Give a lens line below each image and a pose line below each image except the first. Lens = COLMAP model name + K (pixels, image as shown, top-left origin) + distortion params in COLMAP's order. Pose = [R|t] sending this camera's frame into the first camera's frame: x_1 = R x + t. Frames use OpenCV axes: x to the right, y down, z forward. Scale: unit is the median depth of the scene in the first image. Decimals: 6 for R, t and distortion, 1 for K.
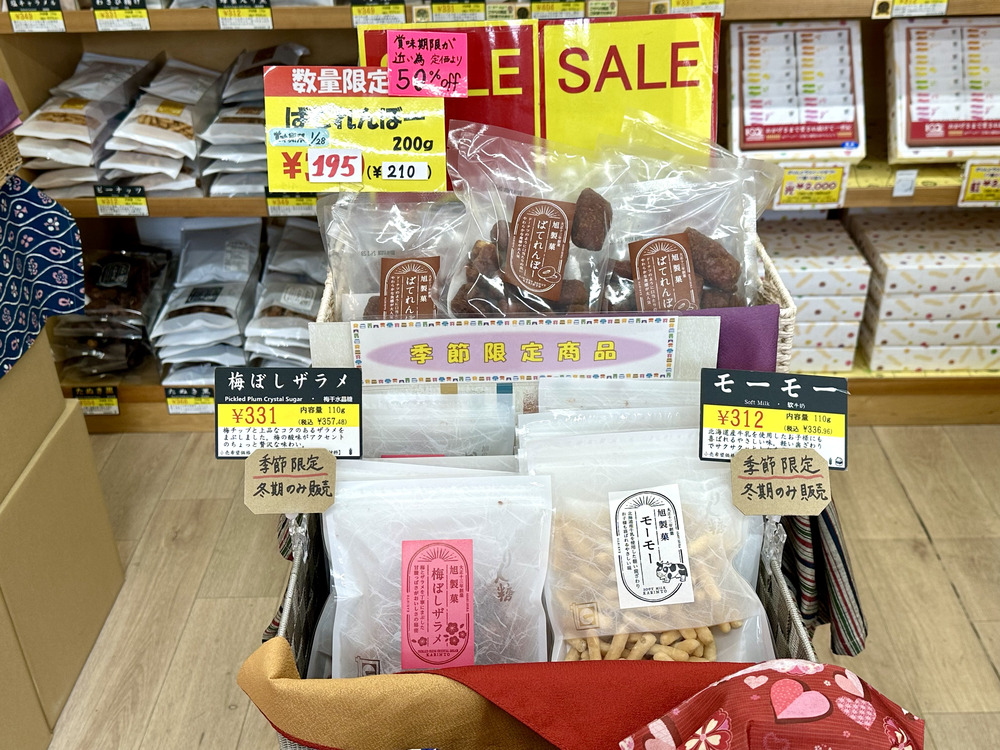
lens RADIAL K [[1096.4, 0, 508.3], [0, 1096.4, 366.1], [0, 0, 1]] dist [0.058771, 0.000000]
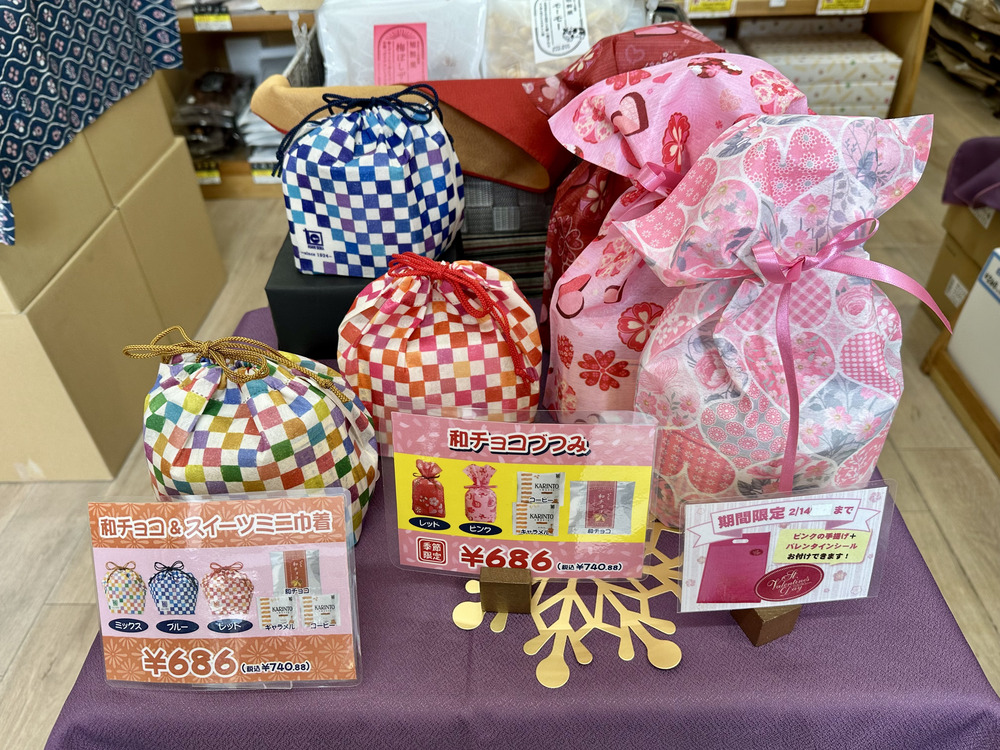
lens RADIAL K [[740.1, 0, 501.6], [0, 740.1, 382.0], [0, 0, 1]] dist [0.007833, -0.028452]
pose [[0.999959, 0.003374, -0.008446, 0.022374], [-0.001868, 0.985021, 0.172423, 0.143595], [0.008901, -0.172401, 0.984987, 0.013710]]
